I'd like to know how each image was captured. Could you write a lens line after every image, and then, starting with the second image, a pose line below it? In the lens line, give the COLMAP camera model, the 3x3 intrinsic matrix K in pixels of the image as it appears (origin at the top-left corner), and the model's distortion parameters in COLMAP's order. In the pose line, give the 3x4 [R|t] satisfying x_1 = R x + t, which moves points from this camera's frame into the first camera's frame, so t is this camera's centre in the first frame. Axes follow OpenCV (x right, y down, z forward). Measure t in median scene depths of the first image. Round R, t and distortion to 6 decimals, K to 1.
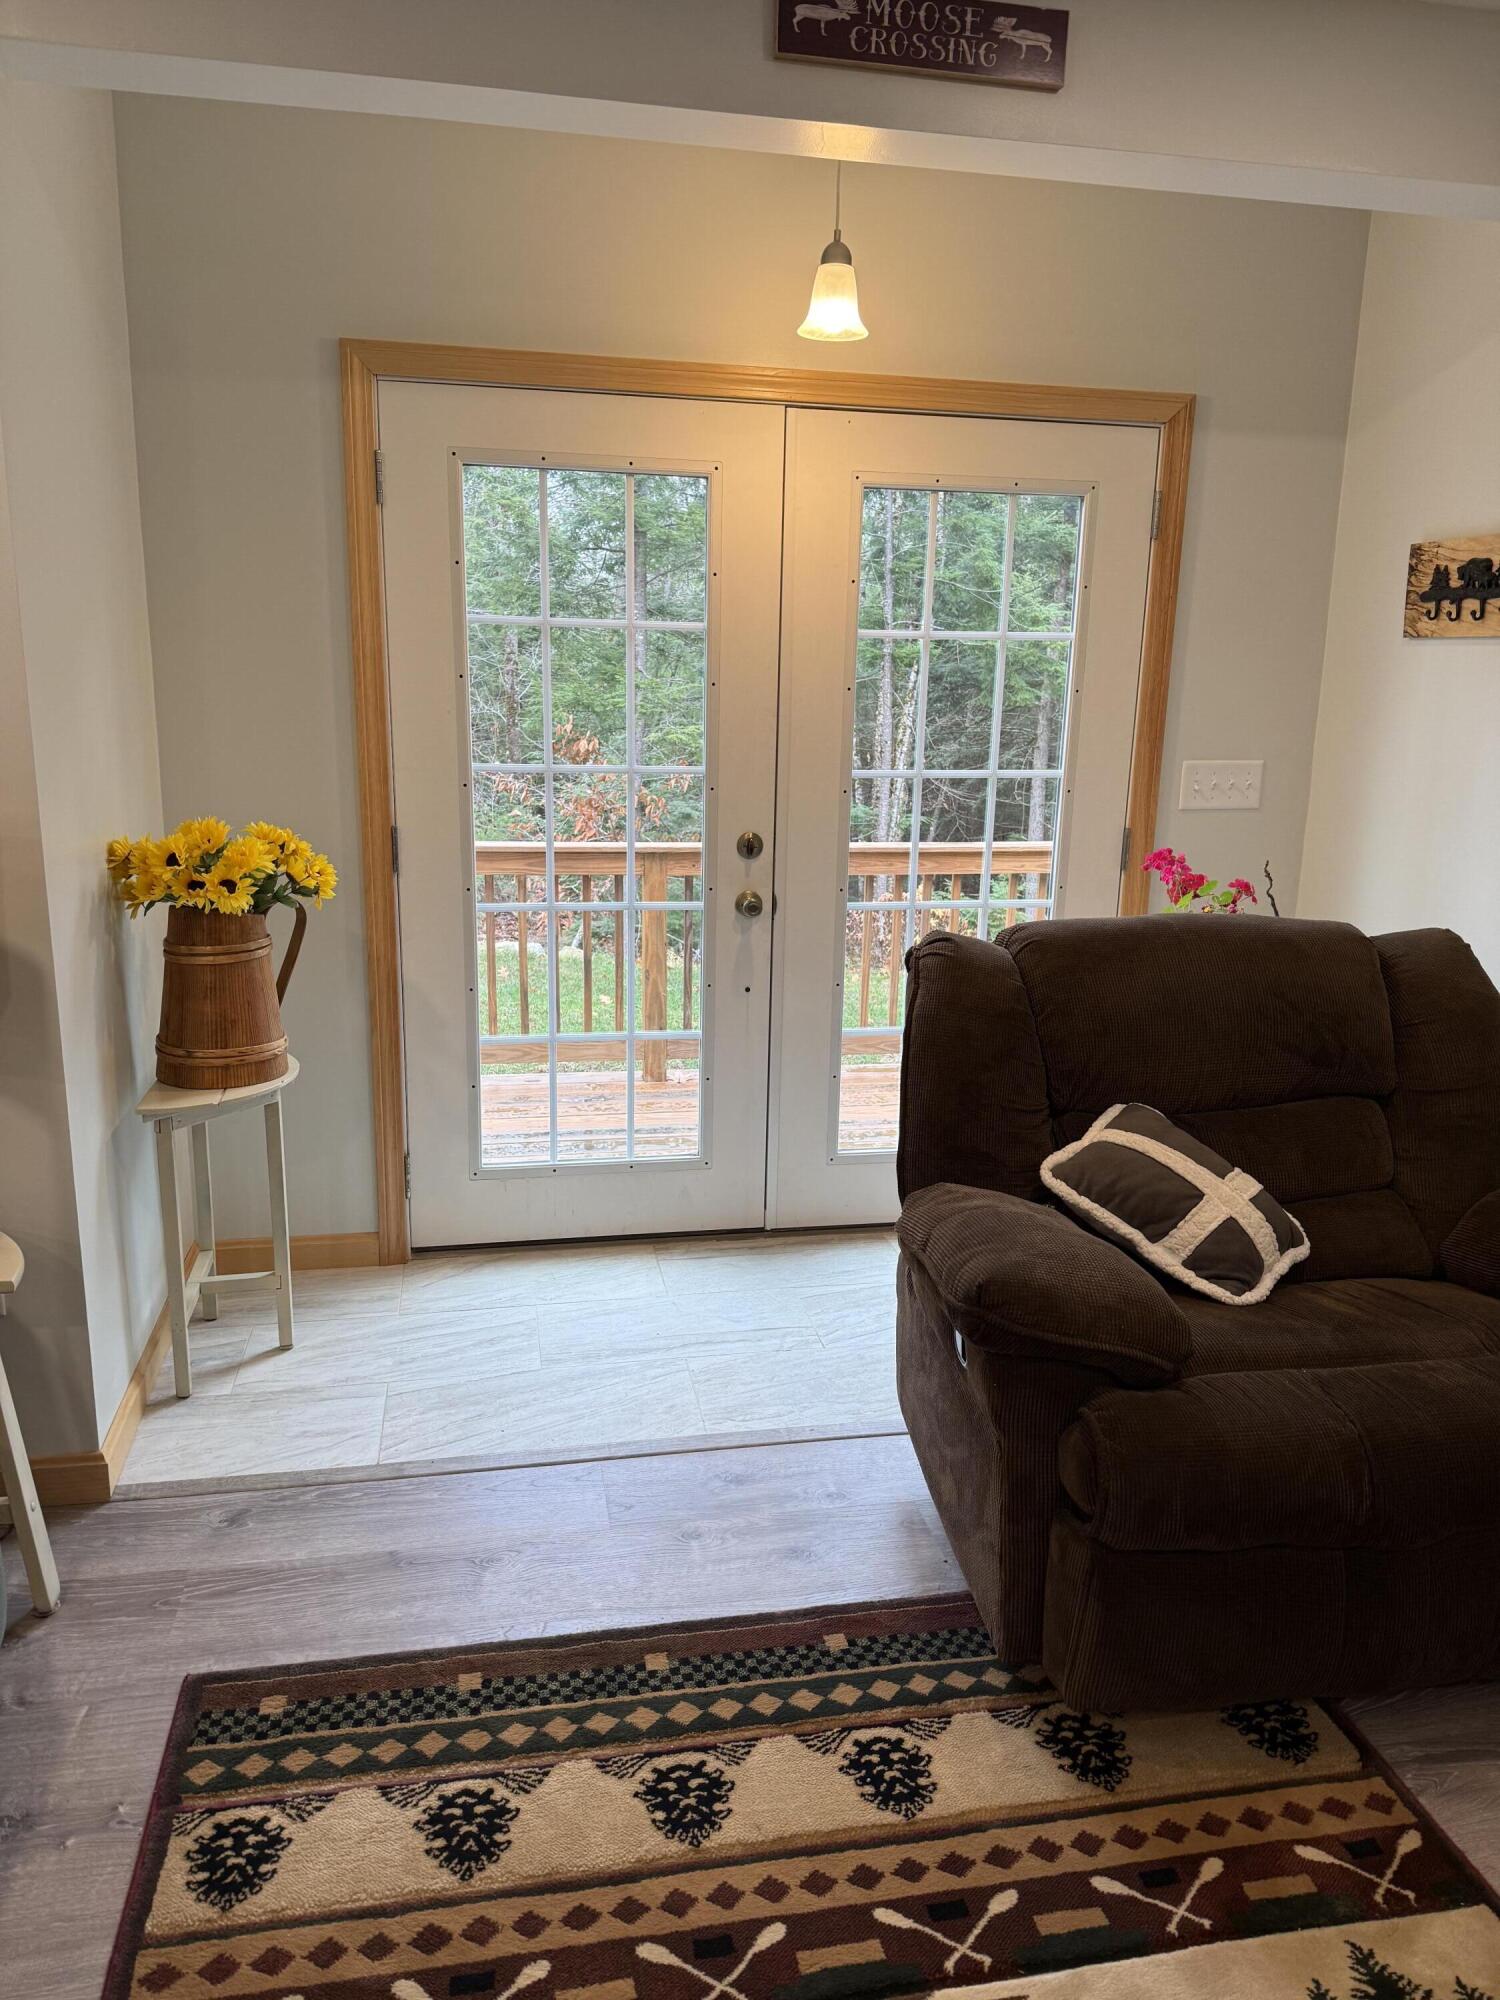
lens RADIAL K [[1404.9, 0, 720.6], [0, 1404.9, 1008.1], [0, 0, 1]] dist [0.049327, -0.054091]
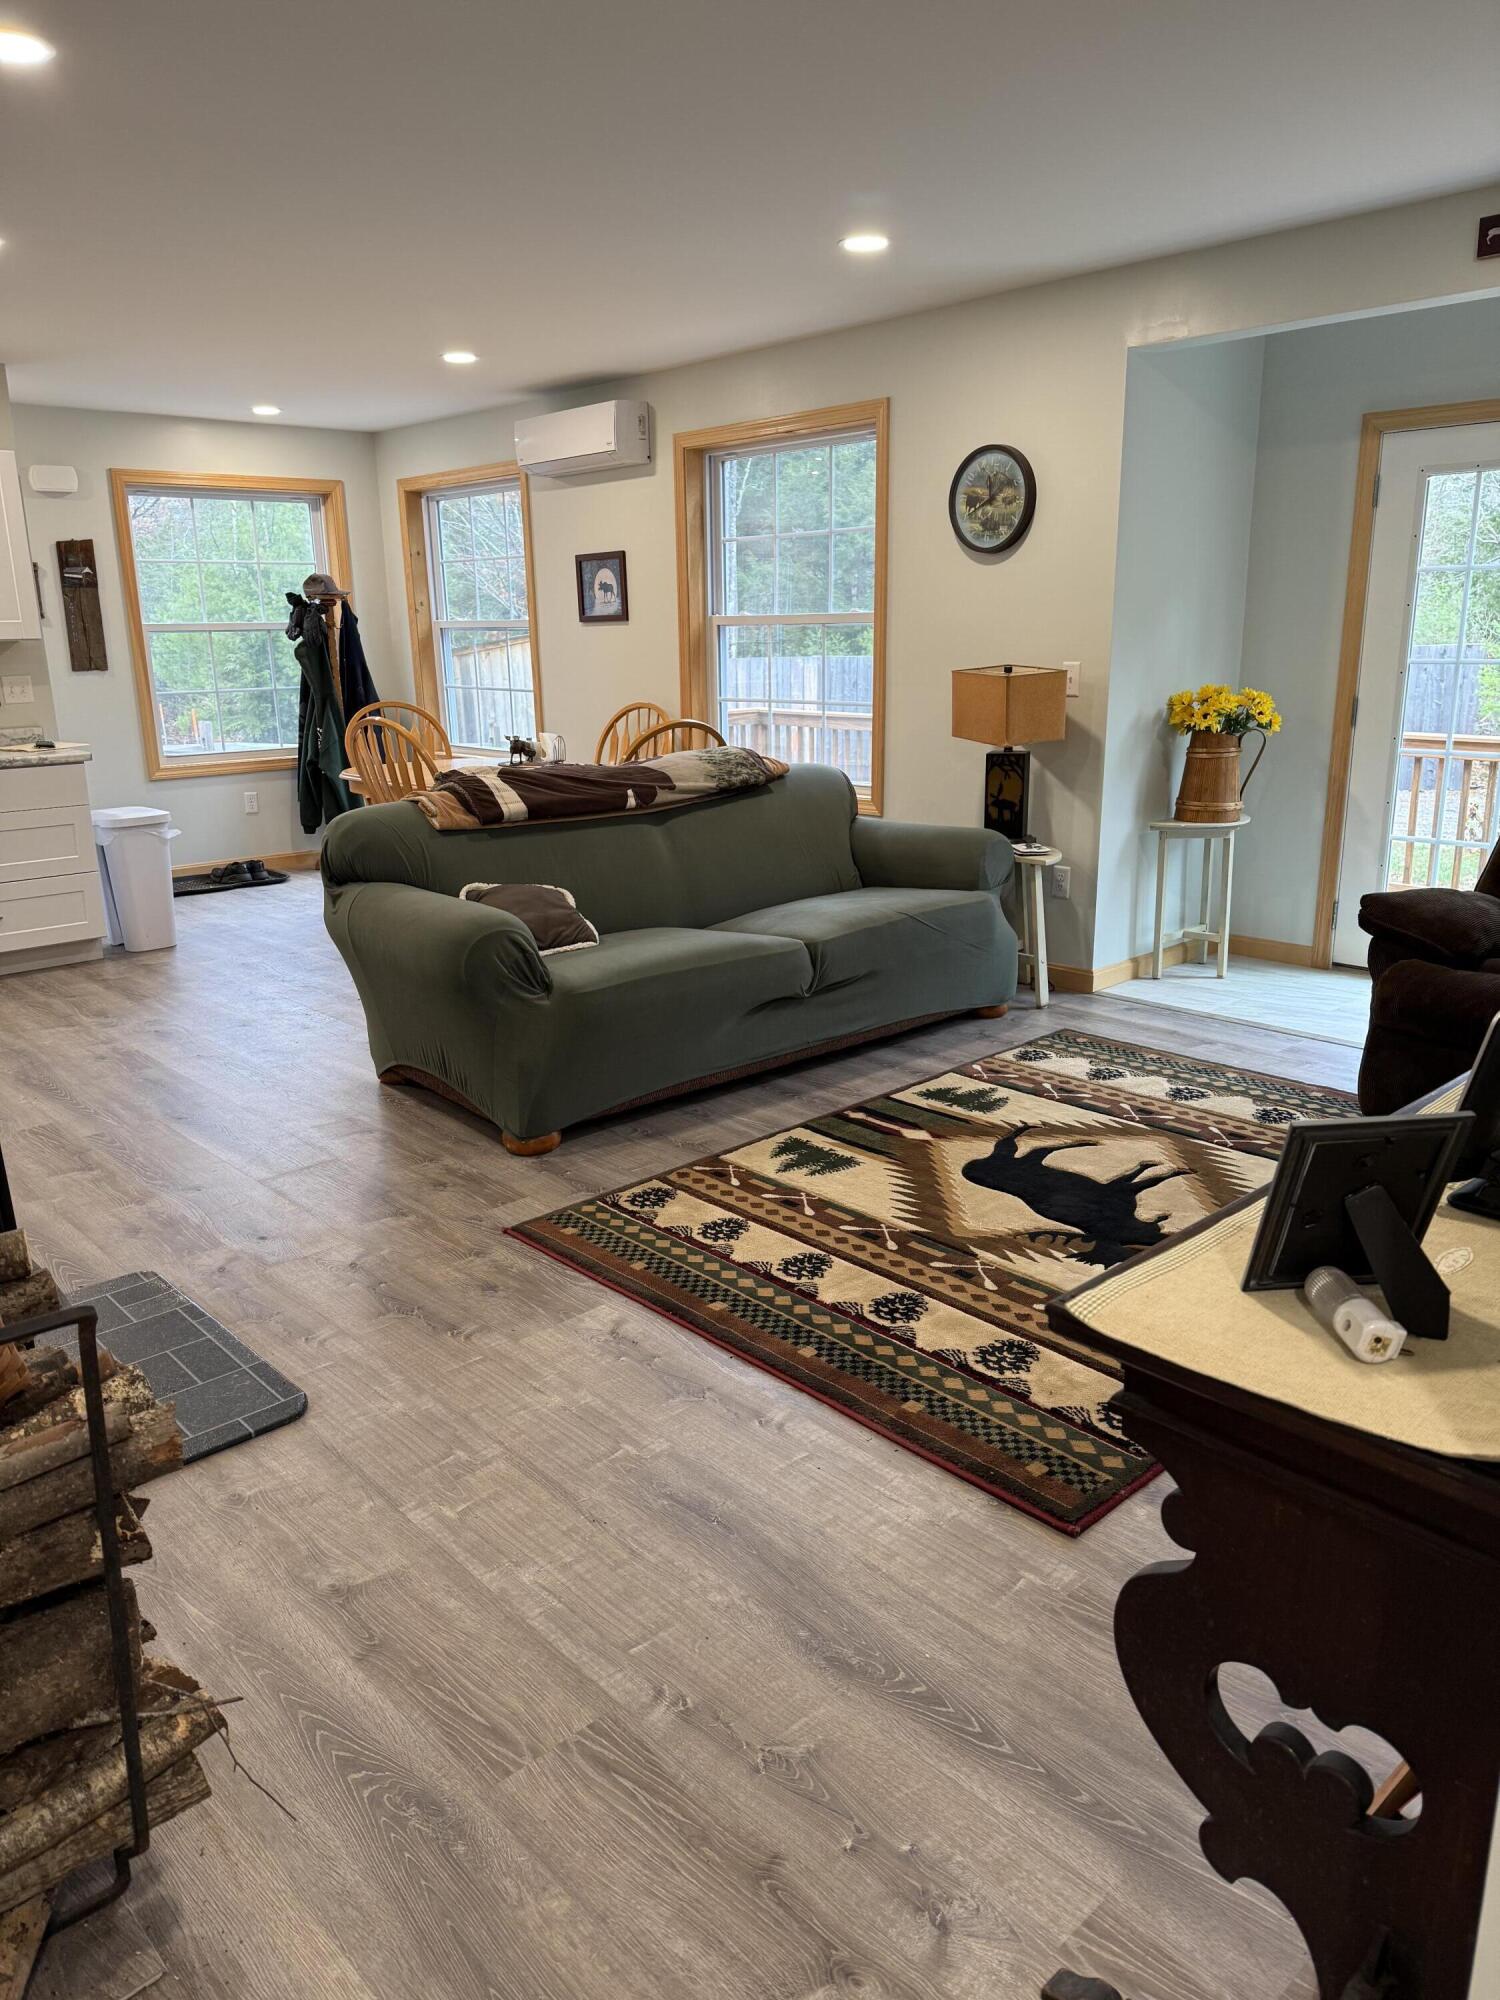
lens RADIAL K [[1404.9, 0, 728.3], [0, 1404.9, 1008.5], [0, 0, 1]] dist [0.049327, -0.054091]
pose [[0.526063, 0.196655, -0.827396, 1.052931], [-0.169618, 0.977612, 0.124514, 0.186924], [0.833359, 0.074839, 0.547642, -0.647165]]
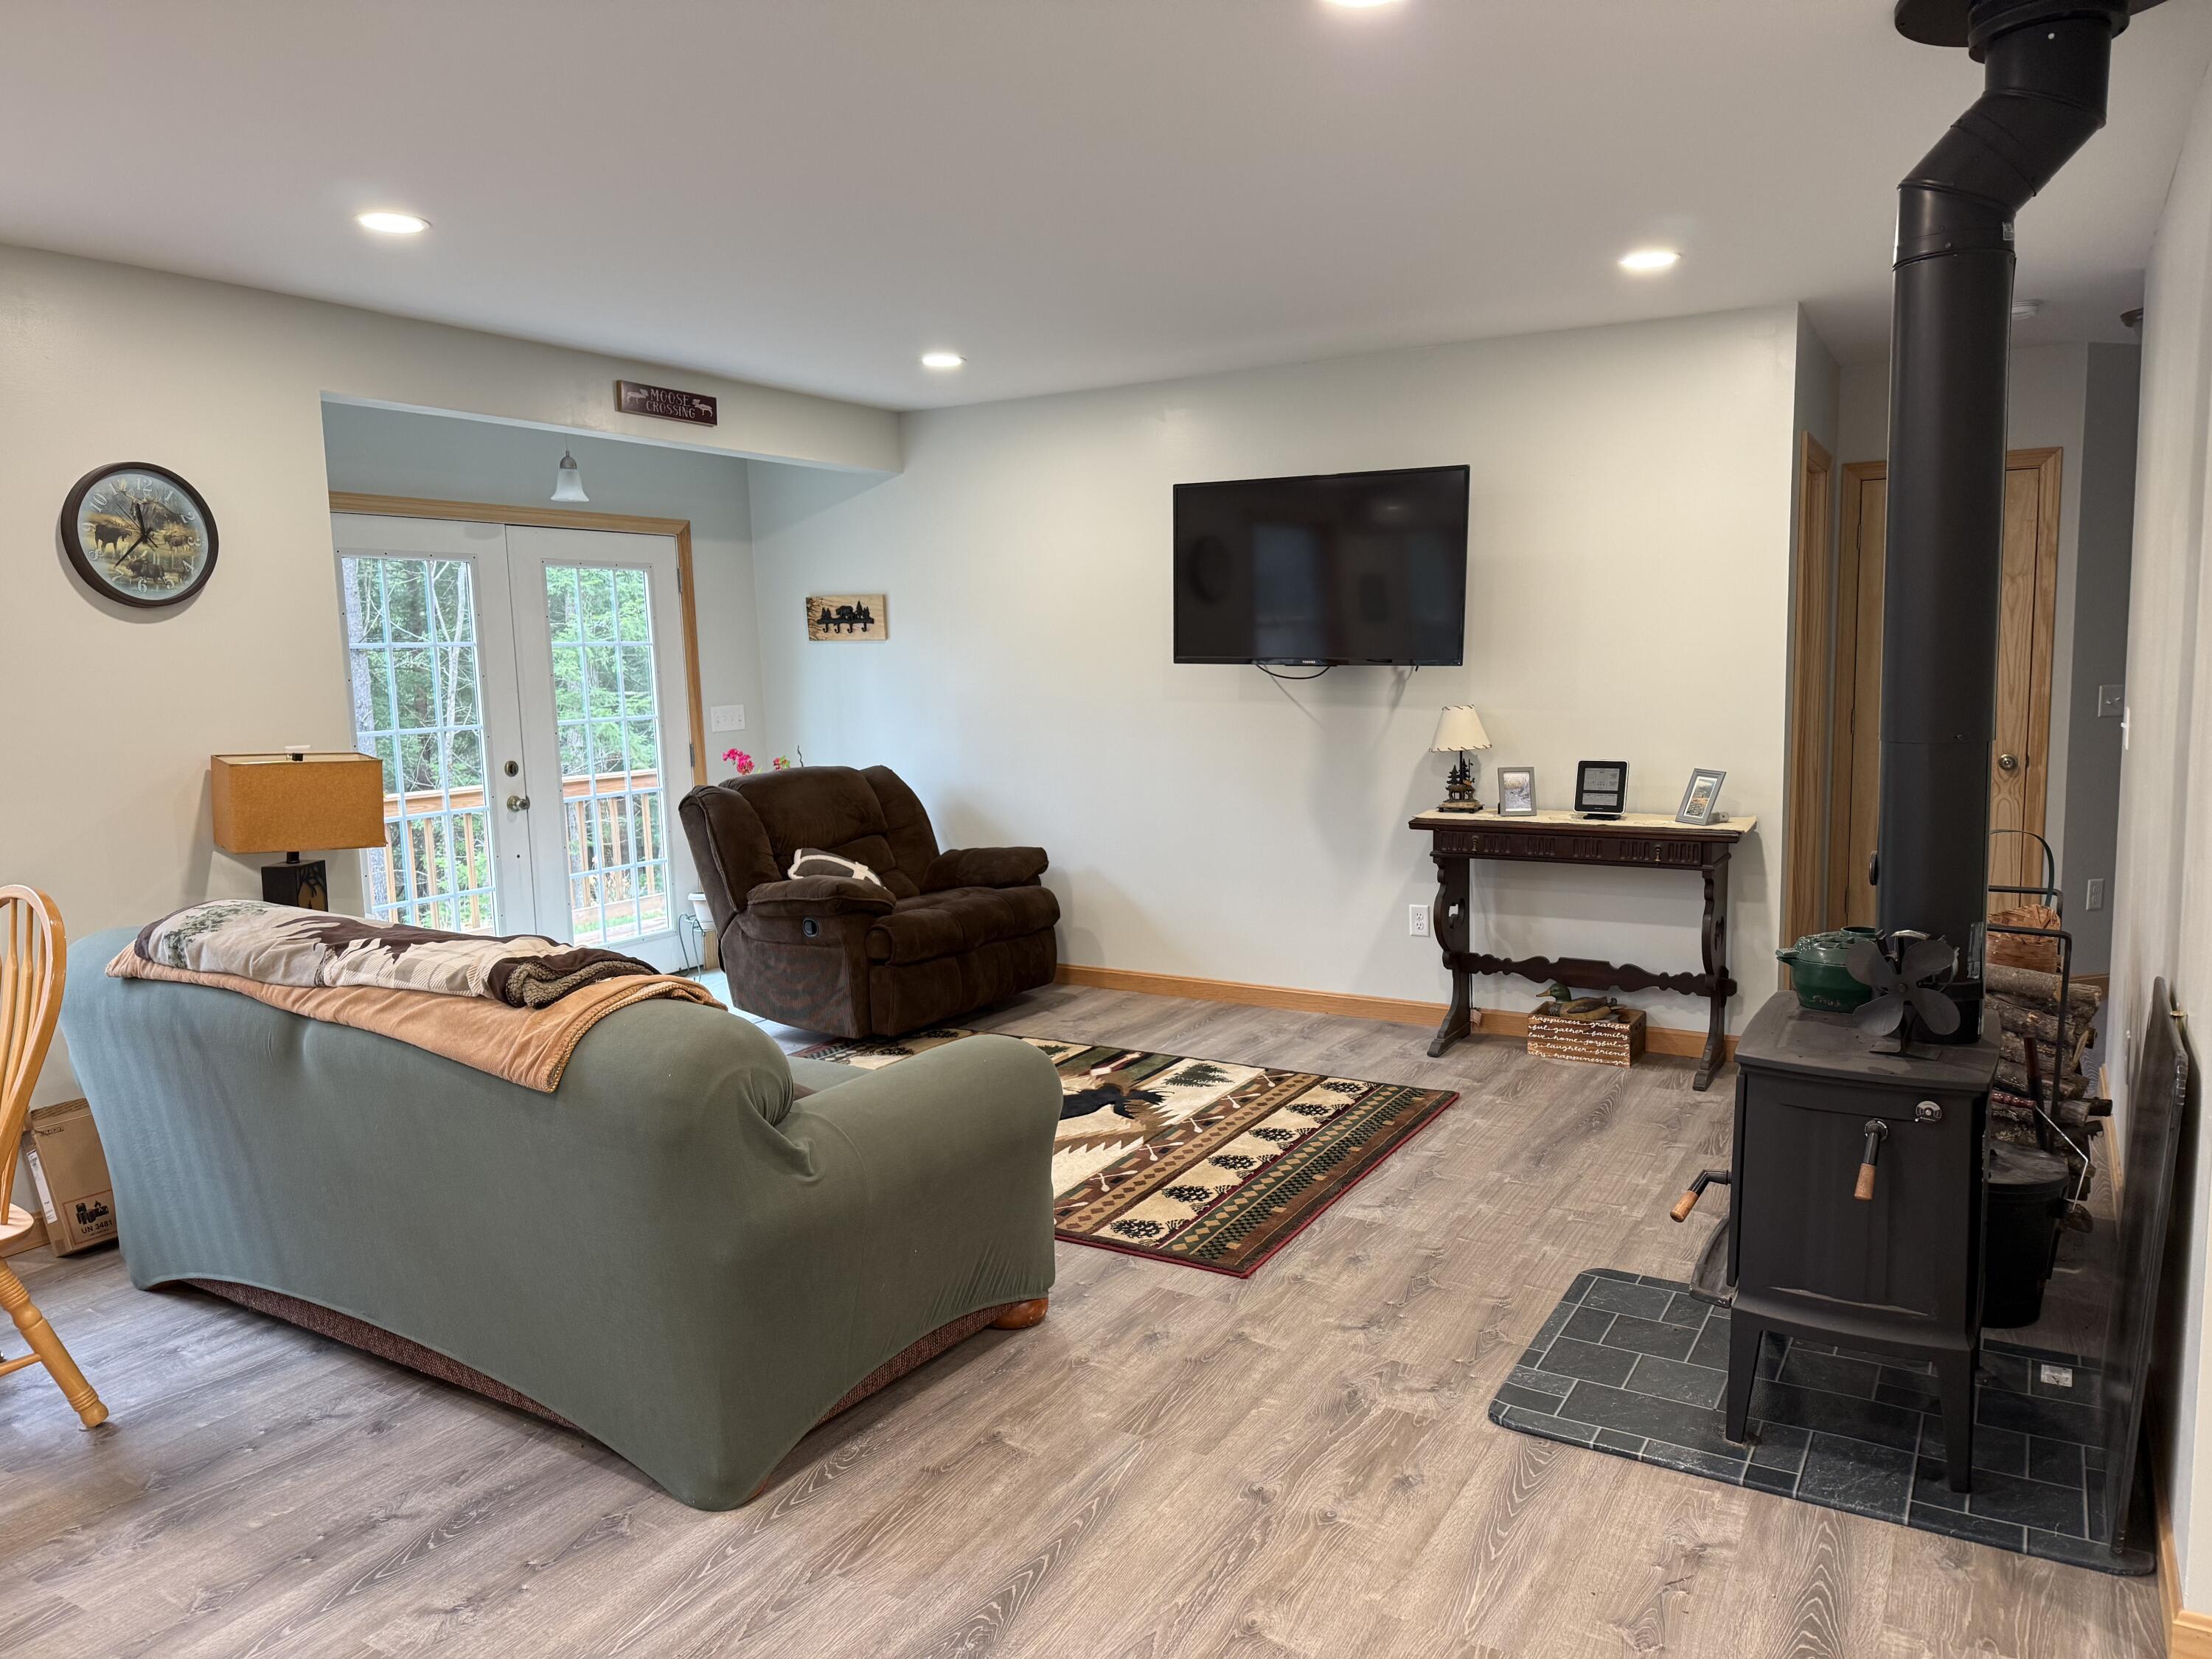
lens RADIAL K [[1553.9, 0, 1101.8], [0, 1553.9, 833.7], [0, 0, 1]] dist [0.049327, -0.054091]
pose [[0.649616, -0.124399, 0.750016, -1.280518], [0.205622, 0.978504, -0.015800, 0.185014], [-0.731928, 0.164484, 0.661231, -1.015923]]
